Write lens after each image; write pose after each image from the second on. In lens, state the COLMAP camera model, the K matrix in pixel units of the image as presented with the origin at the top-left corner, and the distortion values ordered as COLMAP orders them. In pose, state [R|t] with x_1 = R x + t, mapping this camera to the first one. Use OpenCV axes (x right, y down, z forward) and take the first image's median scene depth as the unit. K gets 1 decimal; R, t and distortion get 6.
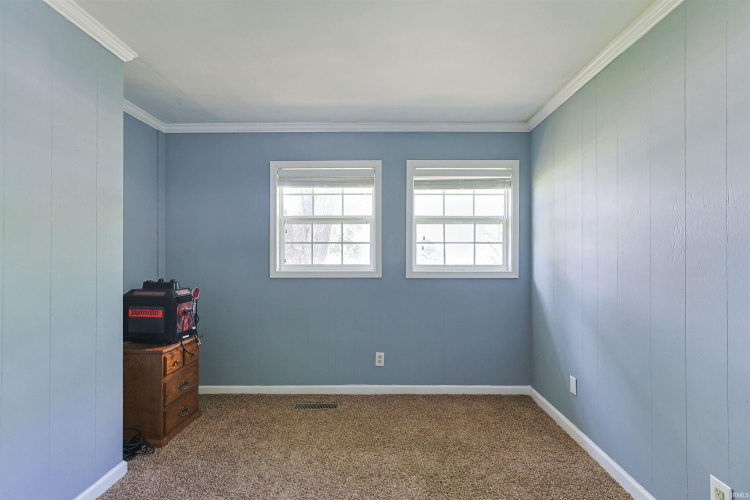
lens RADIAL K [[266.7, 0, 375.9], [0, 266.7, 255.5], [0, 0, 1]] dist [-0.012455, 0.000006]
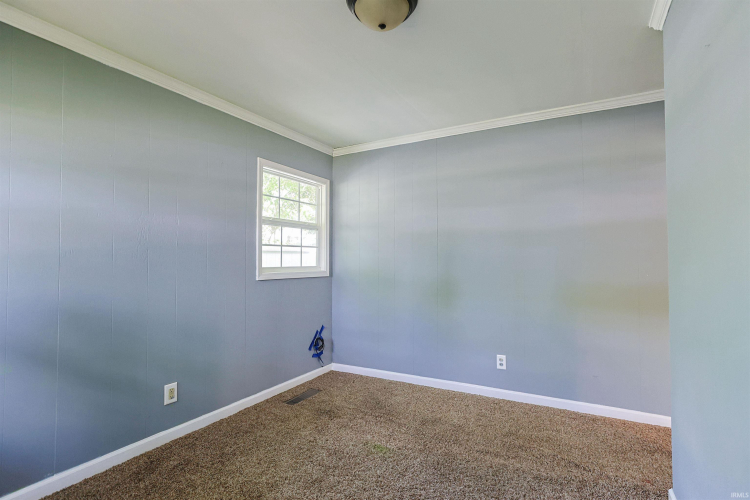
lens RADIAL K [[362.3, 0, 373.3], [0, 362.3, 252.2], [0, 0, 1]] dist [-0.025641, 0.011778]
pose [[0.486002, 0.025517, 0.873585, -0.827586], [-0.020183, 0.999635, -0.017971, -0.001894], [-0.873725, -0.008898, 0.486340, 0.012465]]
